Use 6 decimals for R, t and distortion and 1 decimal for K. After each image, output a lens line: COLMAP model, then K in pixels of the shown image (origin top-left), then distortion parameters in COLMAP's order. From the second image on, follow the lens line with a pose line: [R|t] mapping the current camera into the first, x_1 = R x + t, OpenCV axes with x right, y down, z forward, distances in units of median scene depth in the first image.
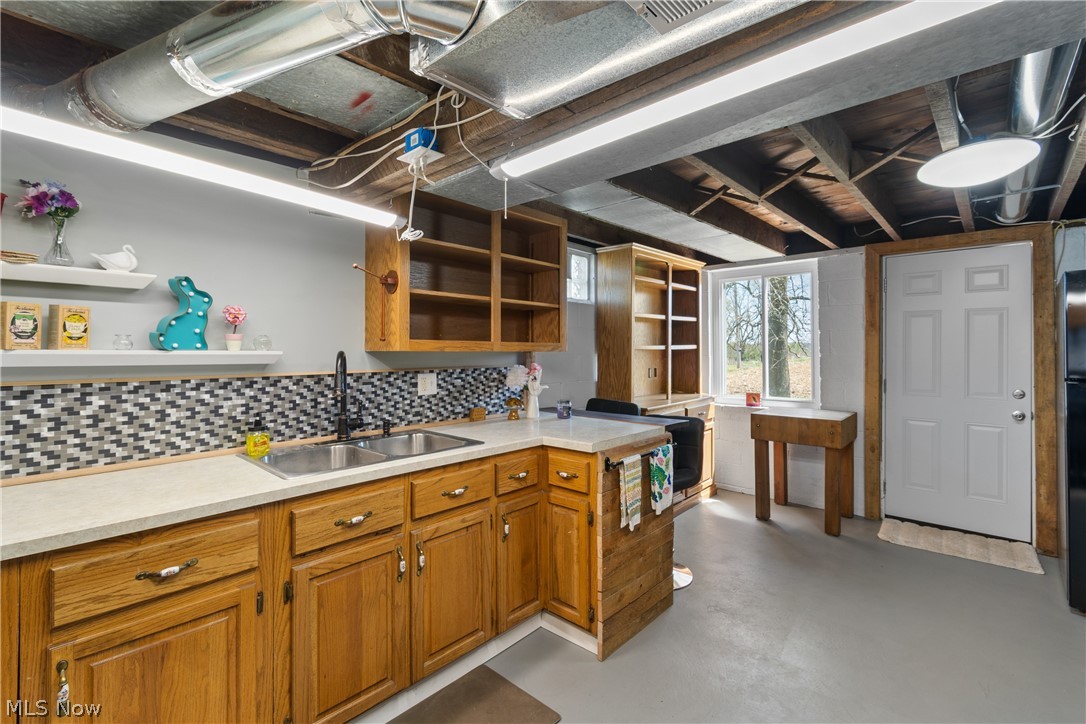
lens RADIAL K [[479.5, 0, 540.8], [0, 479.5, 357.0], [0, 0, 1]] dist [0.001619, -0.000817]
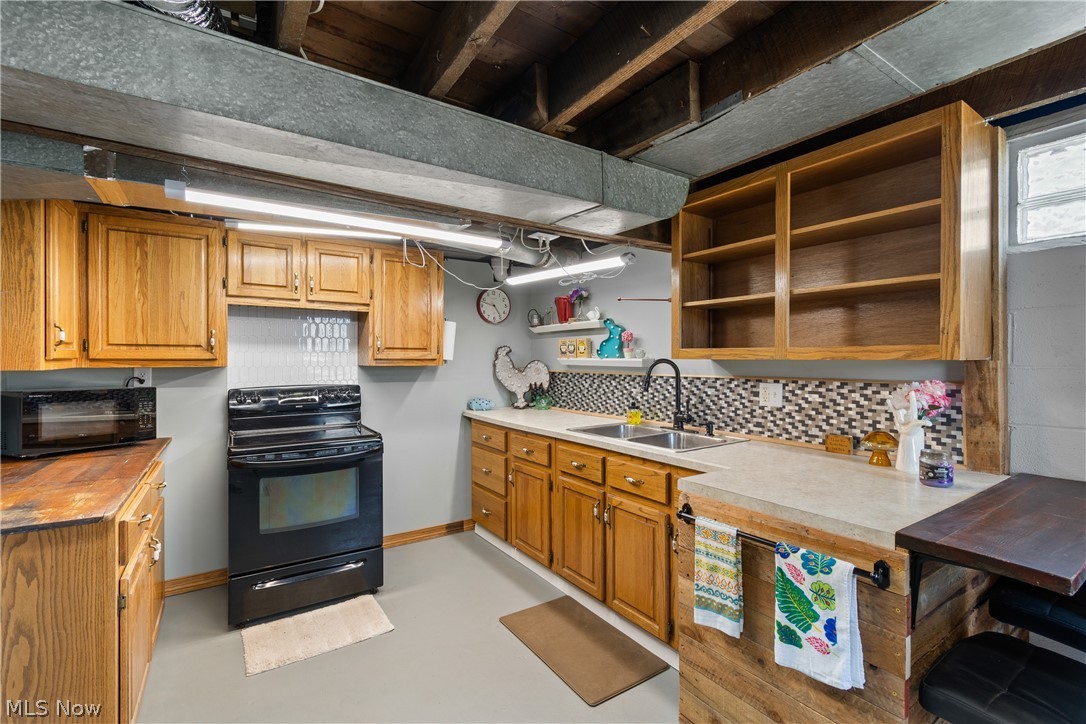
lens RADIAL K [[479.5, 0, 540.8], [0, 479.5, 357.0], [0, 0, 1]] dist [0.001619, -0.000817]
pose [[-0.227485, 0.001555, -0.973780, 0.794165], [-0.006847, 0.999971, 0.003196, -0.016475], [0.973757, 0.007395, -0.227468, 0.821256]]
